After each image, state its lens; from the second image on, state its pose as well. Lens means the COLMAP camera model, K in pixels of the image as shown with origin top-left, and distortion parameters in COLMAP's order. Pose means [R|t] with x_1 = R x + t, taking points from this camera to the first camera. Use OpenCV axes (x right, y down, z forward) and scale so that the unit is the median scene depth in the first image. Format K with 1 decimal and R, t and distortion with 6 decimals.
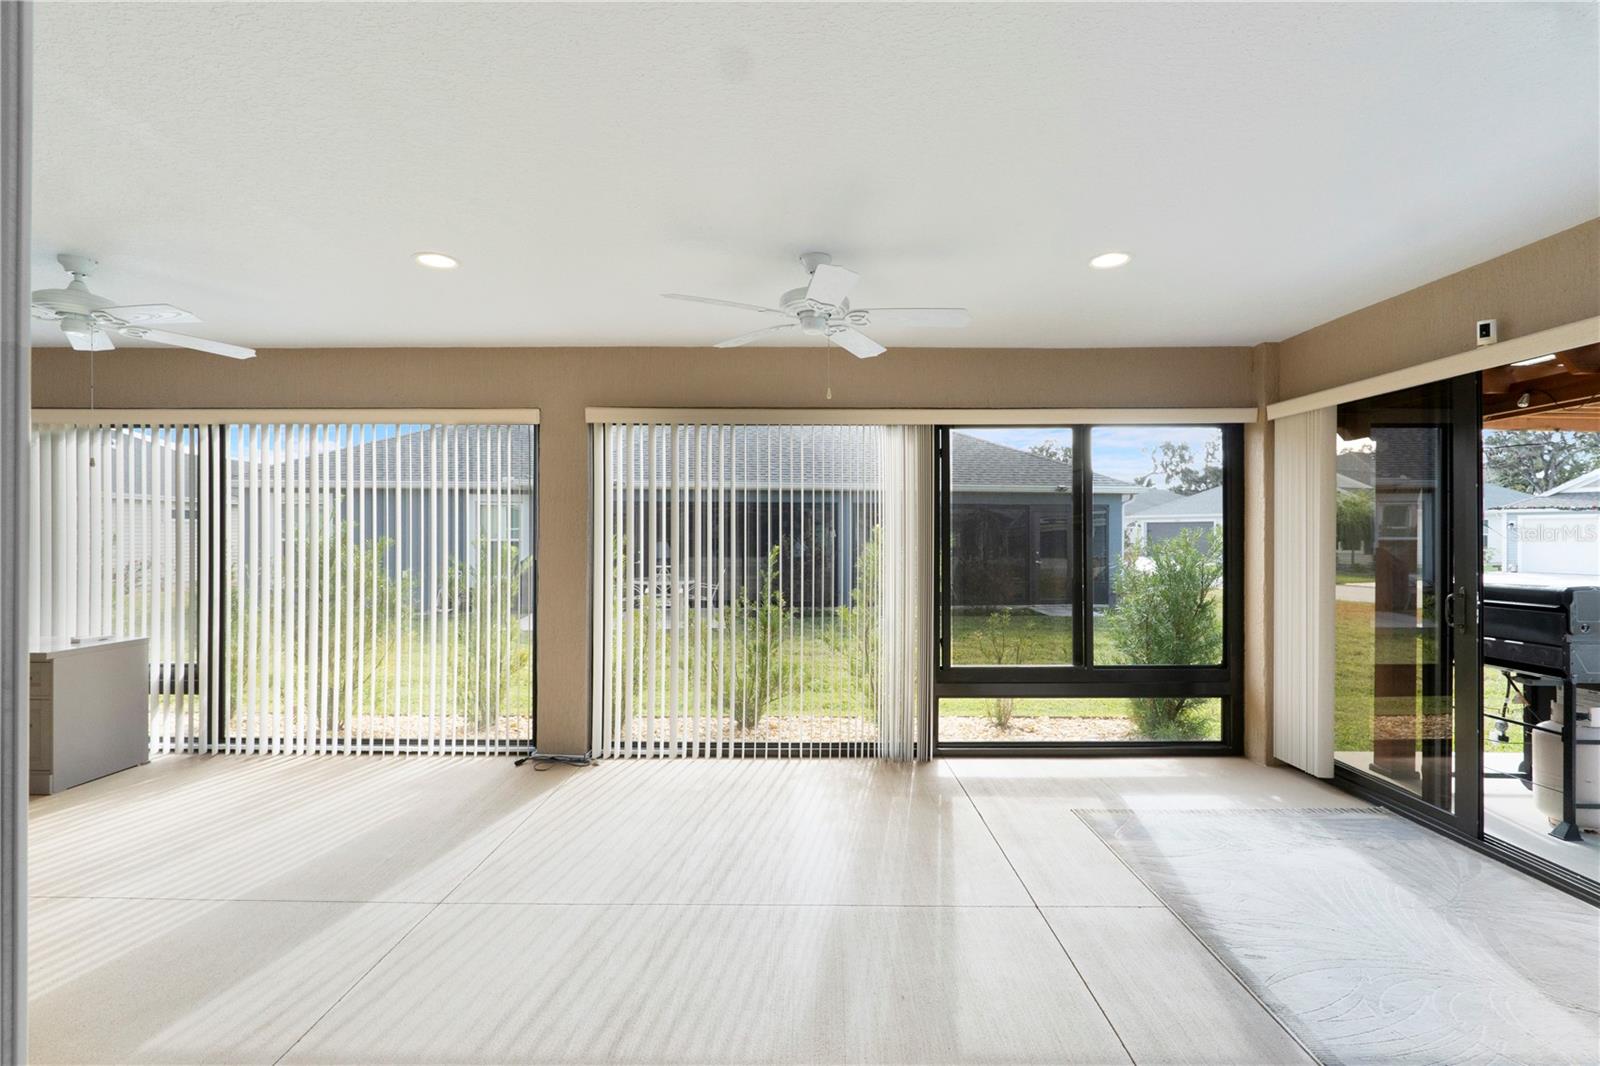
lens RADIAL K [[738.3, 0, 796.0], [0, 738.3, 539.2], [0, 0, 1]] dist [-0.002228, -0.000816]
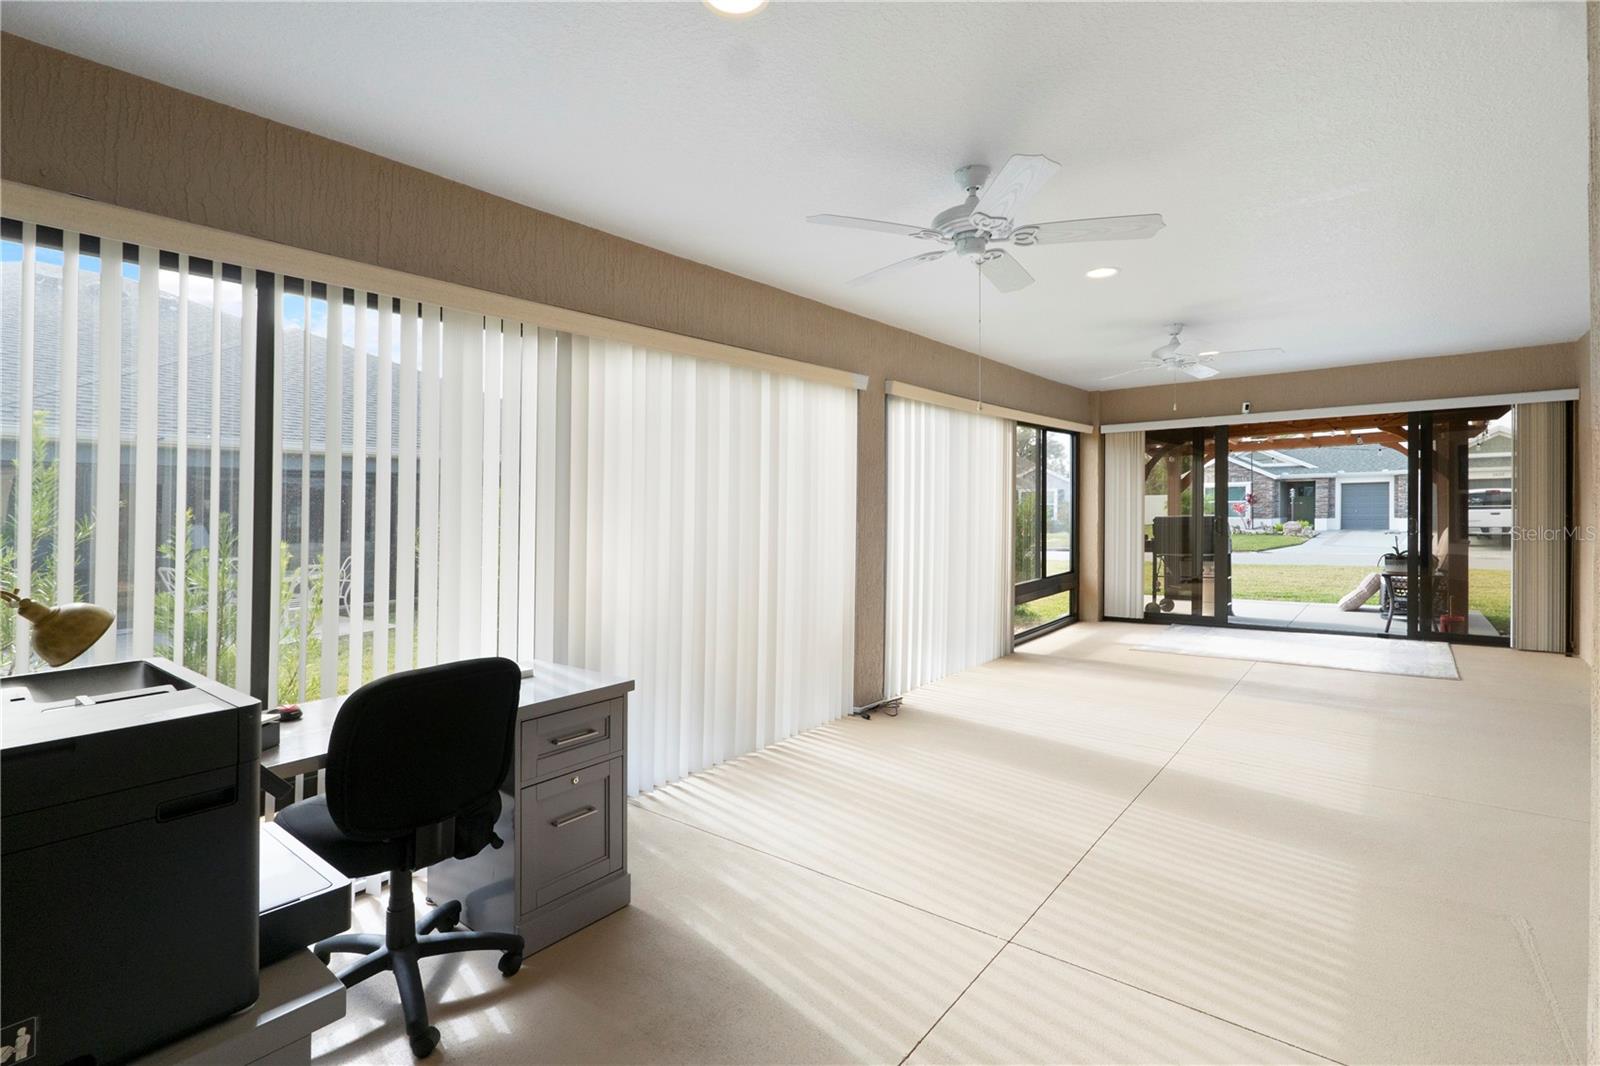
lens RADIAL K [[738.3, 0, 838.2], [0, 738.3, 543.4], [0, 0, 1]] dist [-0.002228, -0.000816]
pose [[0.605248, -0.053239, 0.794255, -1.356815], [0.022275, 0.998503, 0.049955, 0.005580], [-0.795725, -0.012544, 0.605528, 0.452806]]
